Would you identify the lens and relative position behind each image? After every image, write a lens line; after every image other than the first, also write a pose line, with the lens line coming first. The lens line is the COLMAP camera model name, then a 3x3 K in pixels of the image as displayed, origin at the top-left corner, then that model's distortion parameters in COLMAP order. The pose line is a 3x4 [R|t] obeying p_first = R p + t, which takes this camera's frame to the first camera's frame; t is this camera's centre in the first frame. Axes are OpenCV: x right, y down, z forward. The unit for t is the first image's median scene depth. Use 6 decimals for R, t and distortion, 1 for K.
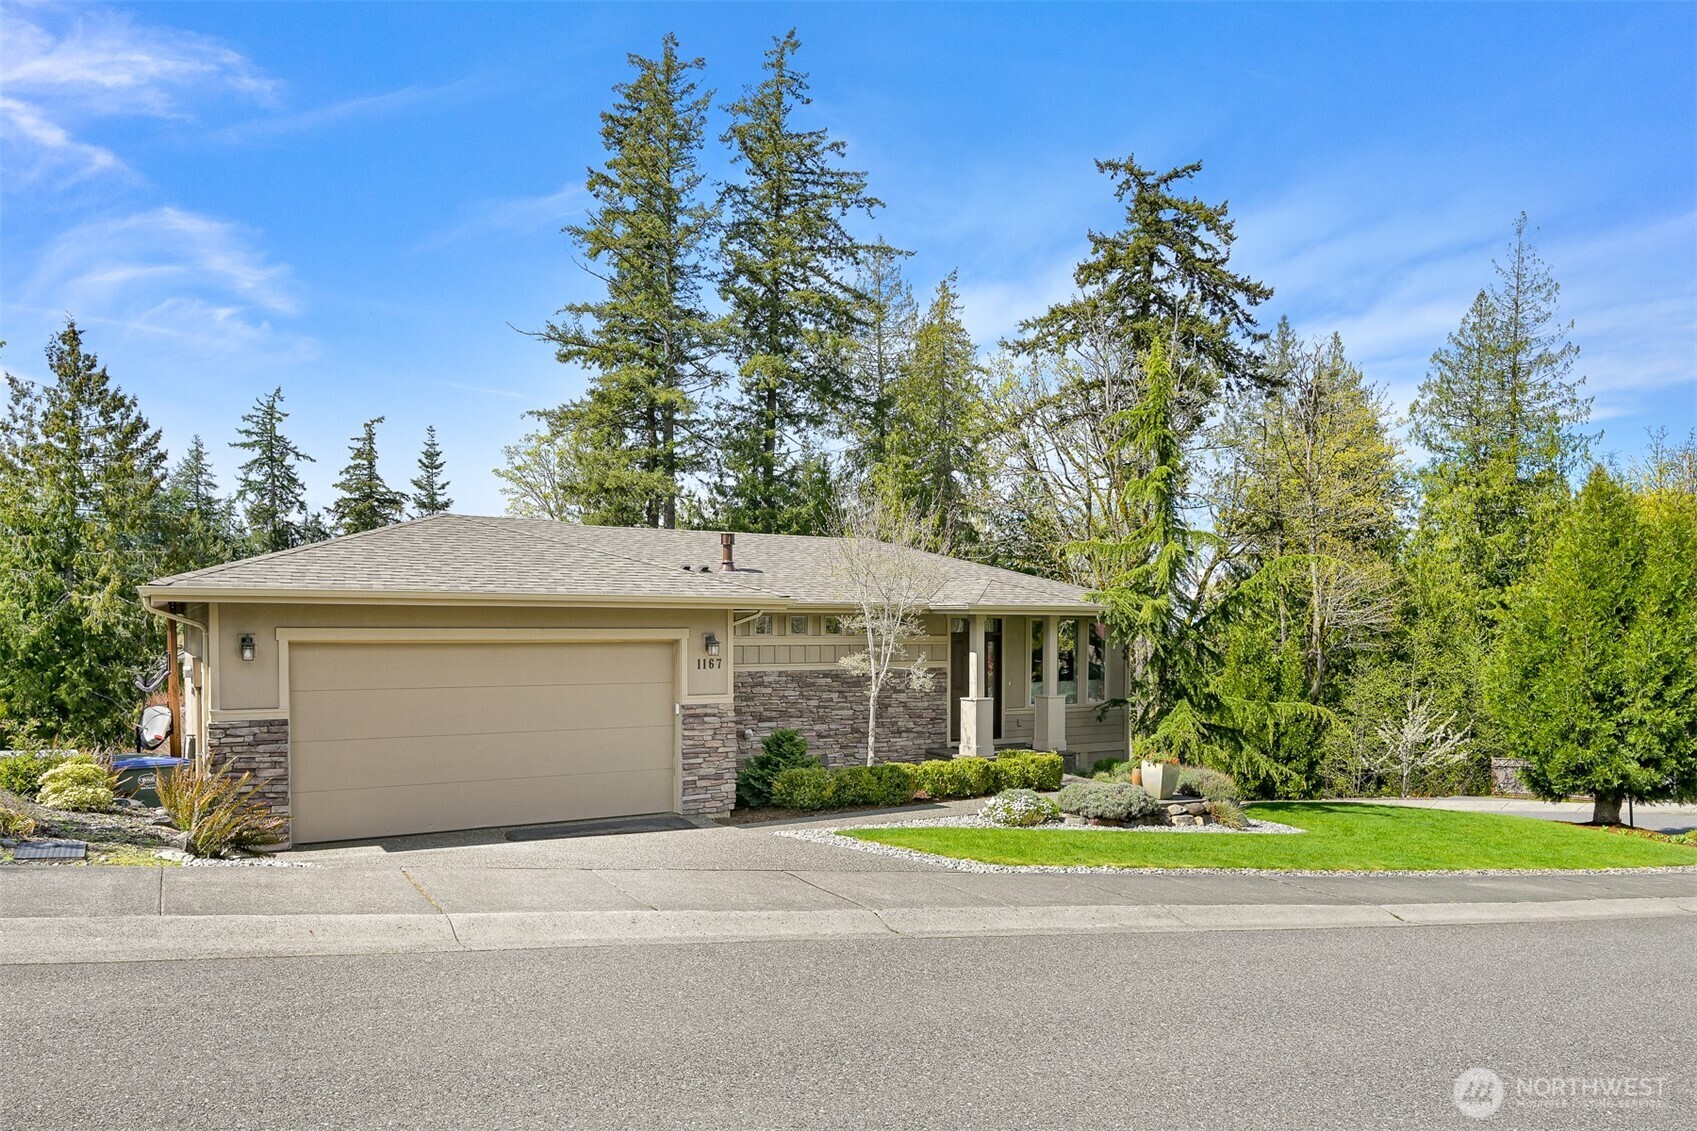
lens RADIAL K [[1028.7, 0, 846.6], [0, 1028.7, 596.3], [0, 0, 1]] dist [0.002753, -0.000188]
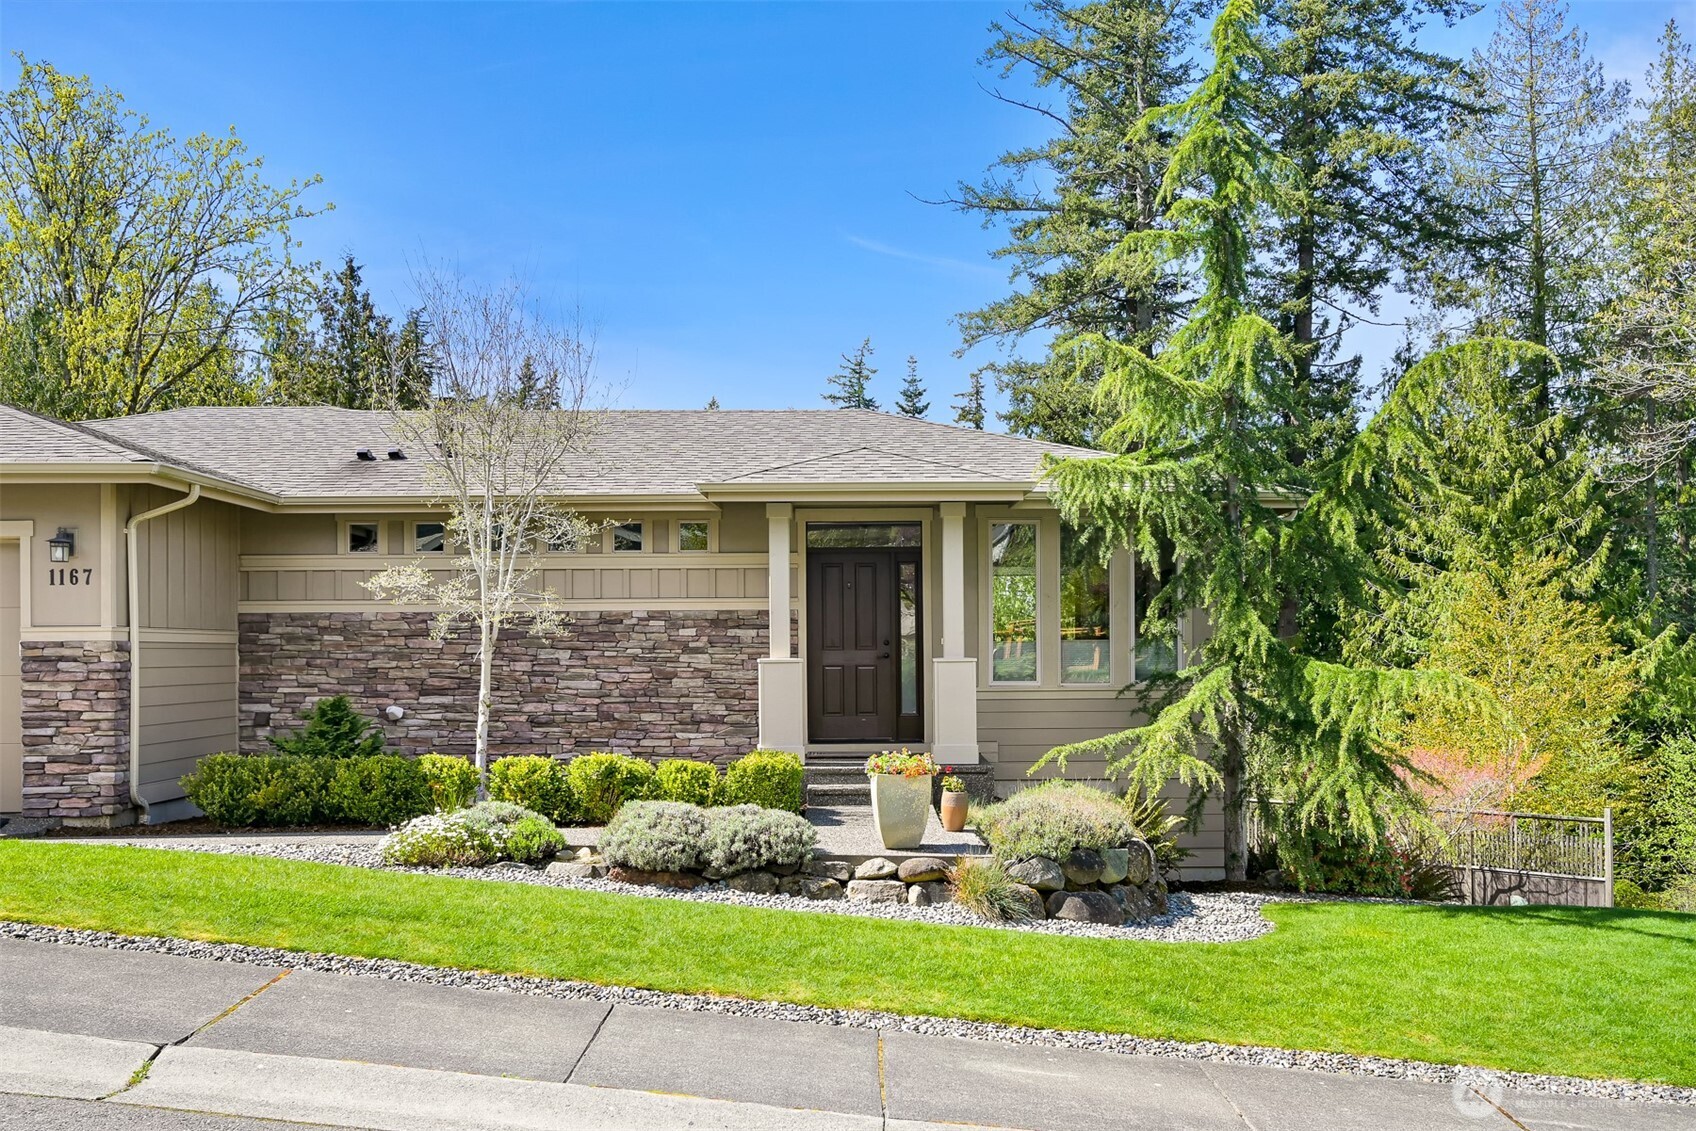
lens RADIAL K [[1503.8, 0, 848.0], [0, 1503.8, 565.5], [0, 0, 1]] dist [-0.001585, -0.002843]
pose [[0.886748, -0.030954, -0.461215, 0.549298], [0.023765, 0.999489, -0.021389, 0.069780], [0.461641, 0.008006, 0.887030, 0.321384]]
